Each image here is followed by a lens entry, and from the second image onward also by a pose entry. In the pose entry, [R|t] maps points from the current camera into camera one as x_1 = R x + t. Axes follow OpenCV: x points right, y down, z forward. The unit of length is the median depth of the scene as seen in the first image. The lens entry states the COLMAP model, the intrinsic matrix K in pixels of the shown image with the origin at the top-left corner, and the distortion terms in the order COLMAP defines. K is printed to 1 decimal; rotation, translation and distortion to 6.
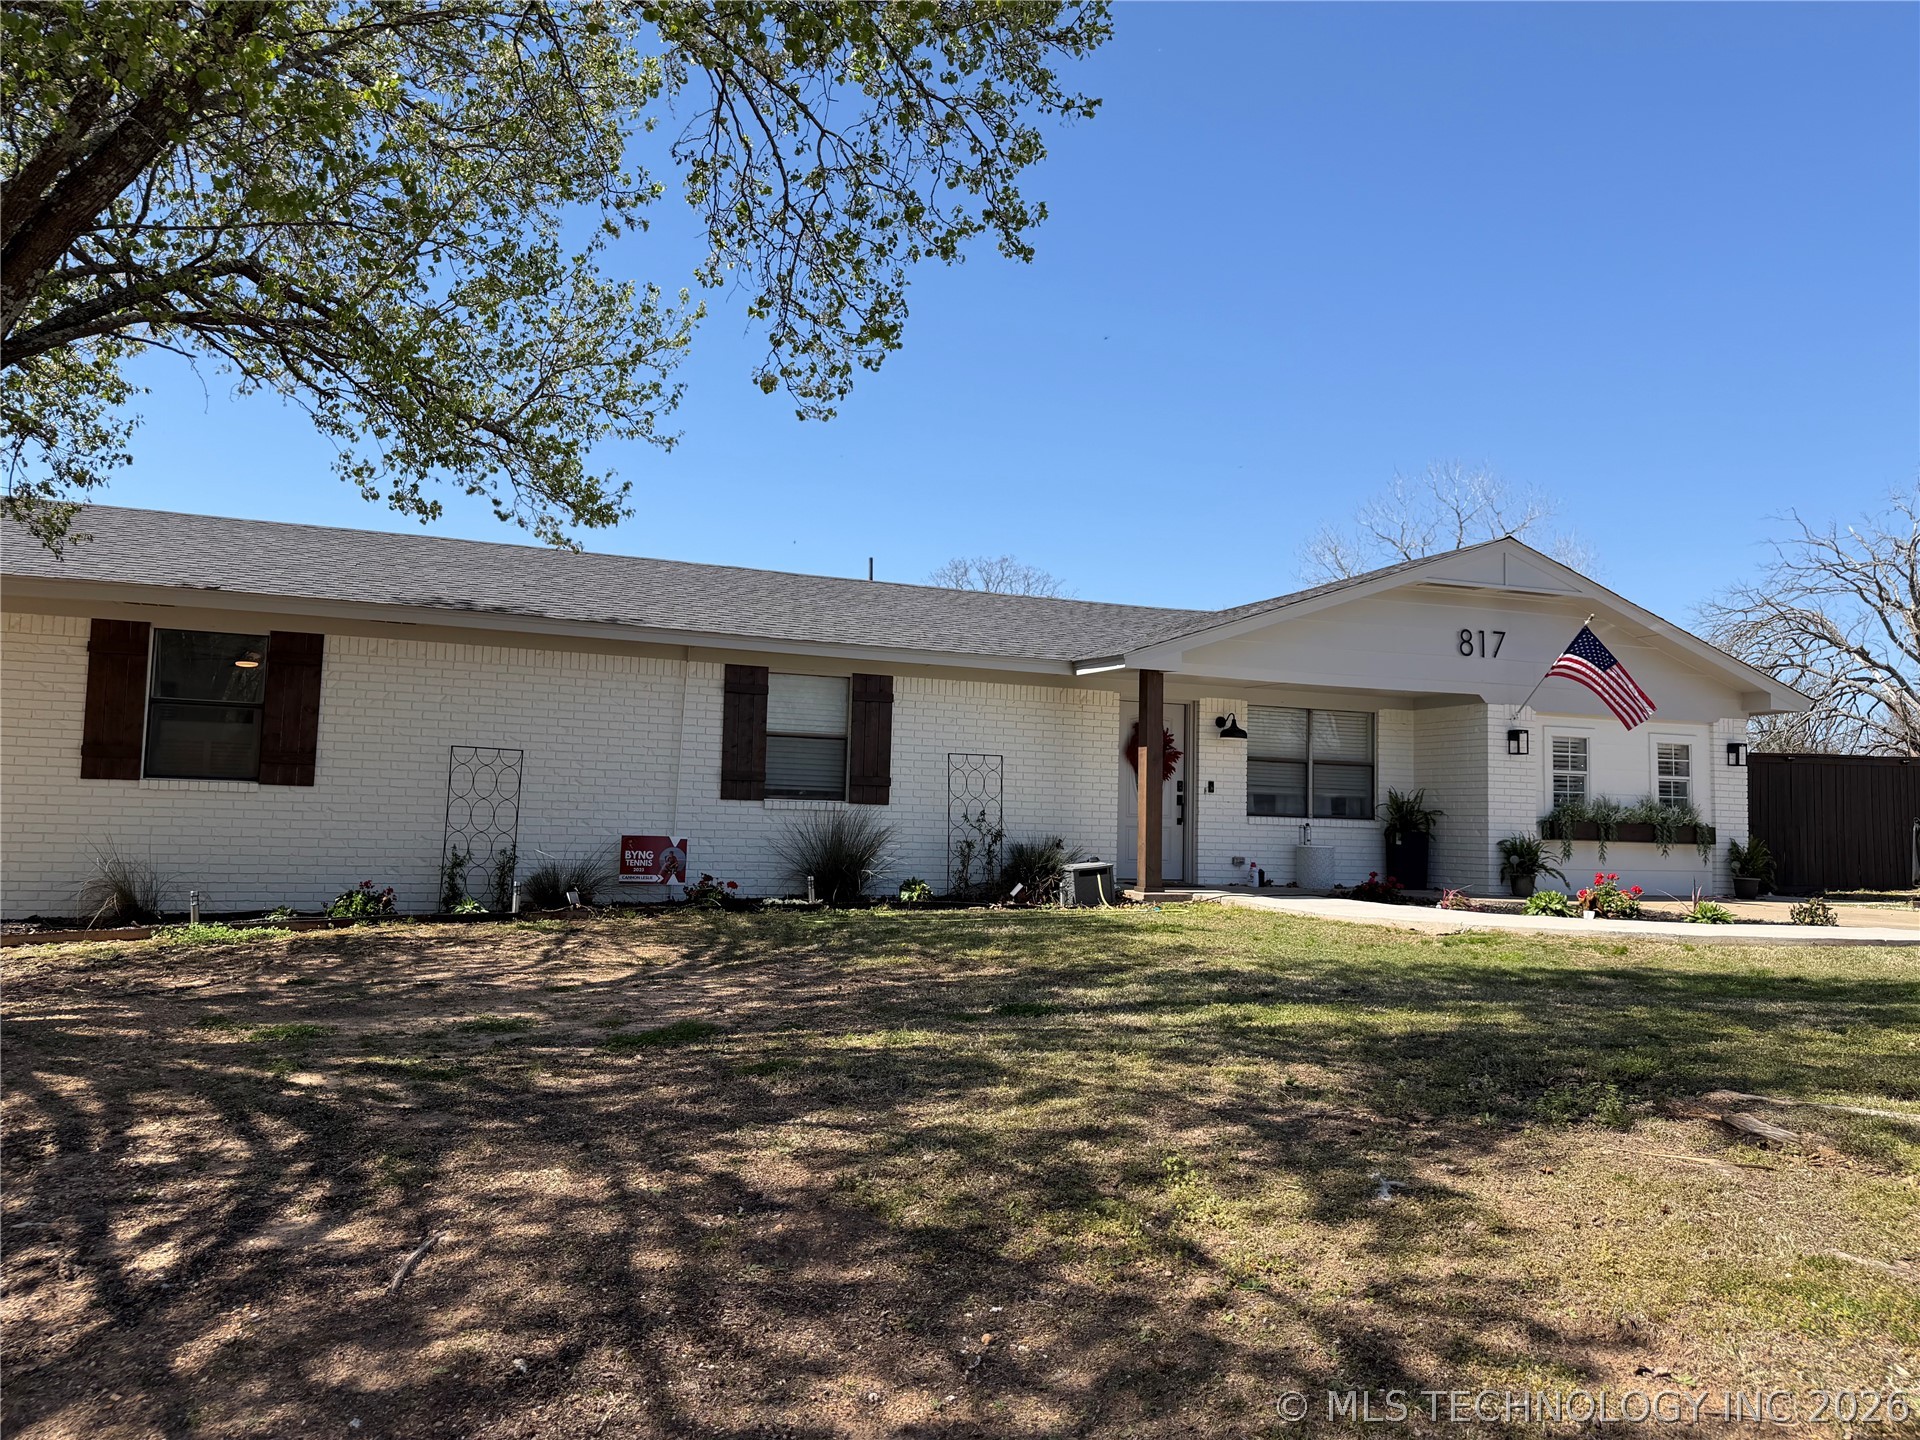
lens RADIAL K [[1365.8, 0, 961.6], [0, 1365.8, 726.5], [0, 0, 1]] dist [0.024472, -0.004723]
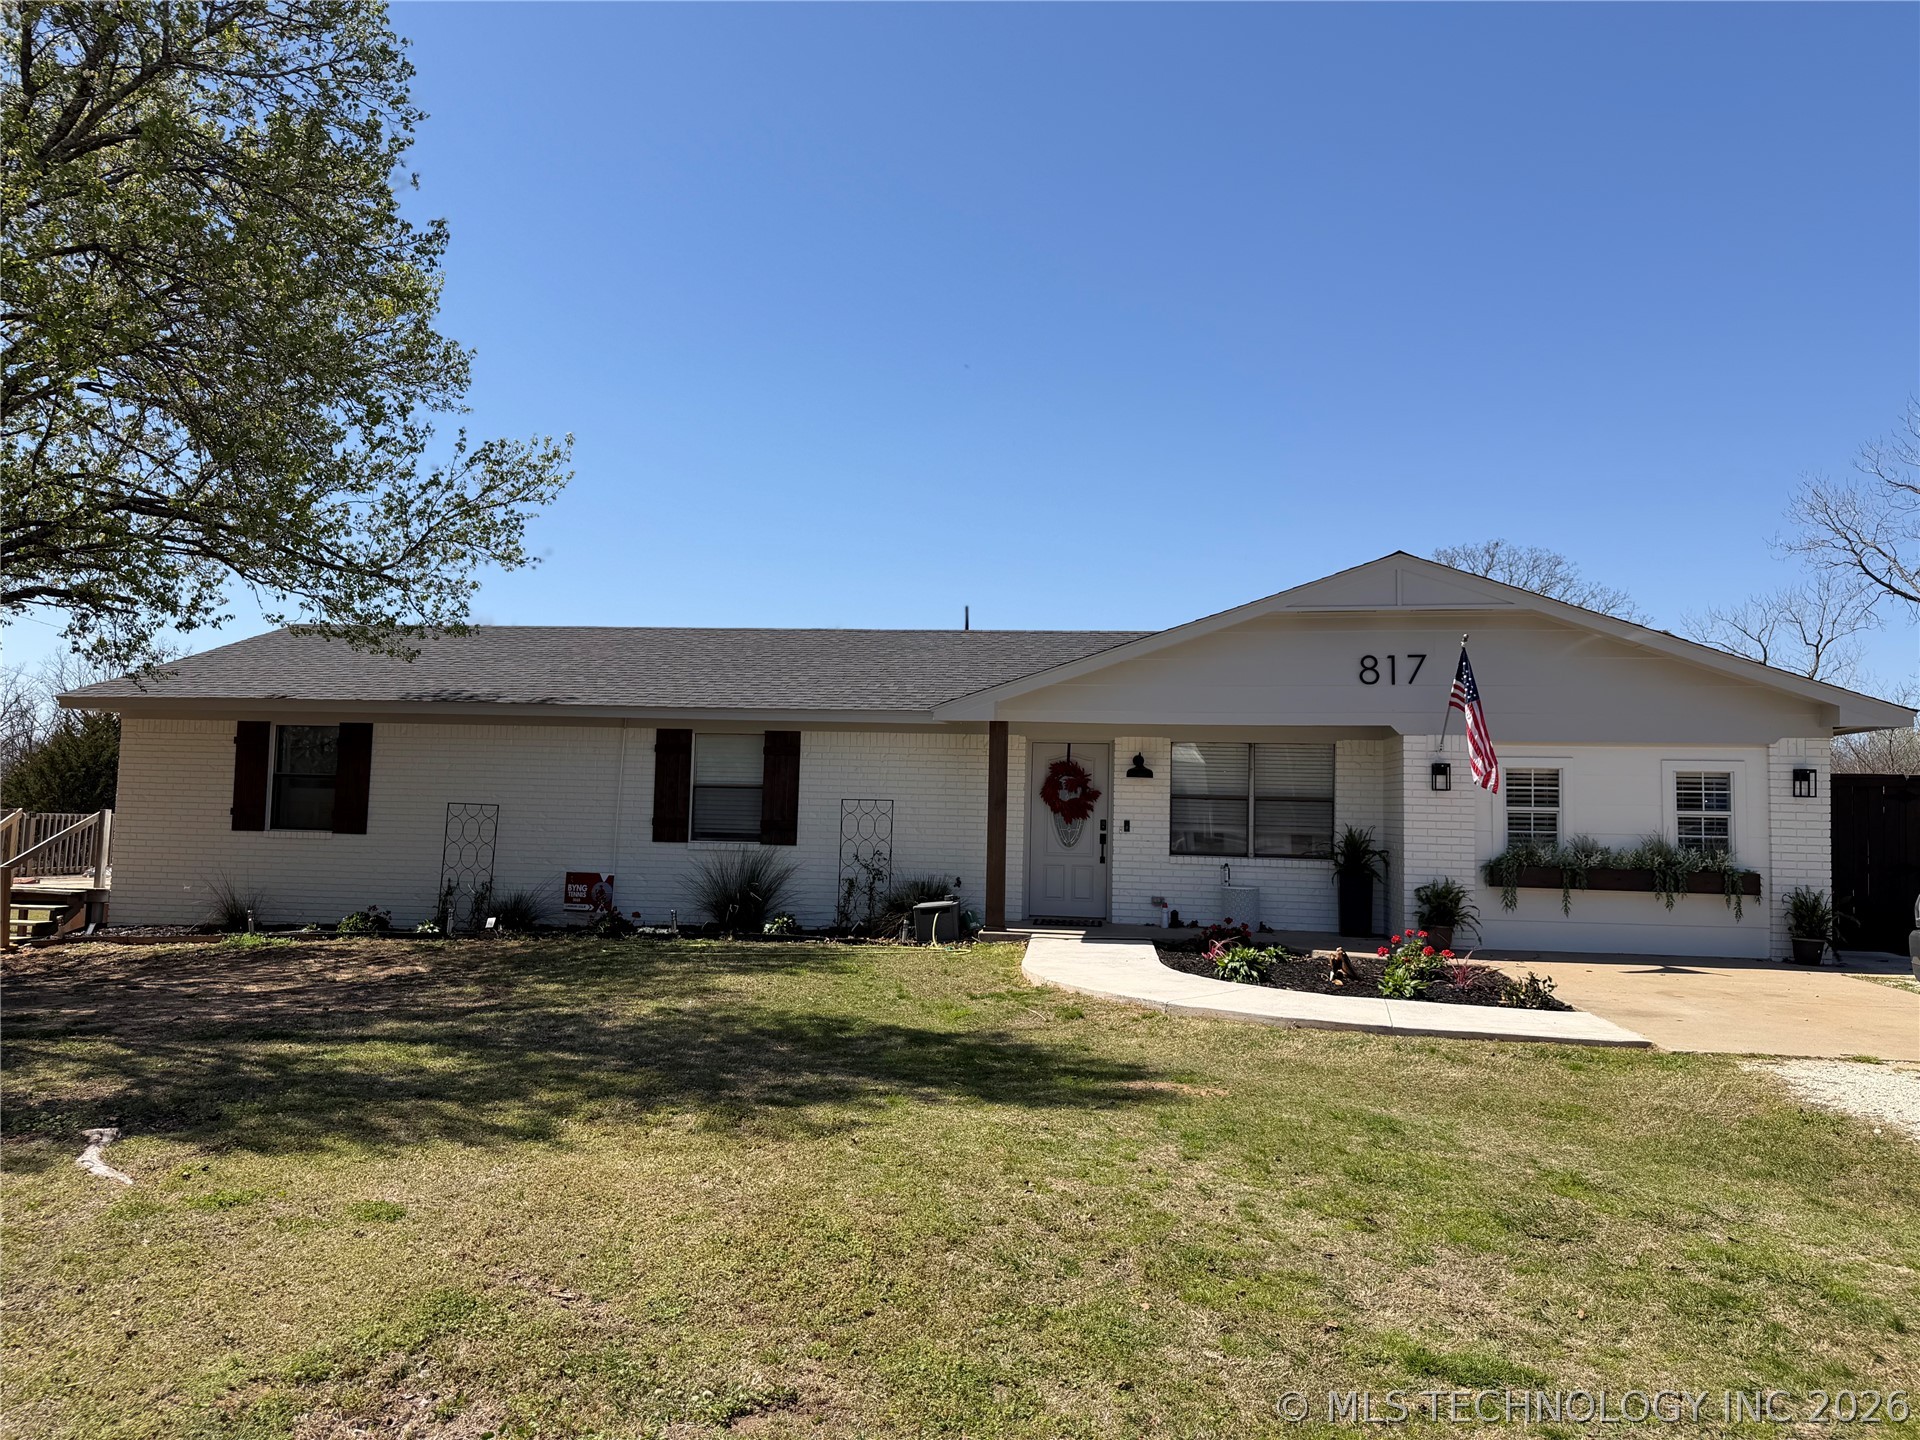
lens RADIAL K [[1365.8, 0, 962.4], [0, 1365.8, 714.3], [0, 0, 1]] dist [0.024472, -0.004723]
pose [[0.876293, -0.038581, -0.480232, 0.612252], [0.035334, 0.999251, -0.015802, -0.028687], [0.480482, -0.003121, 0.876999, 0.069965]]
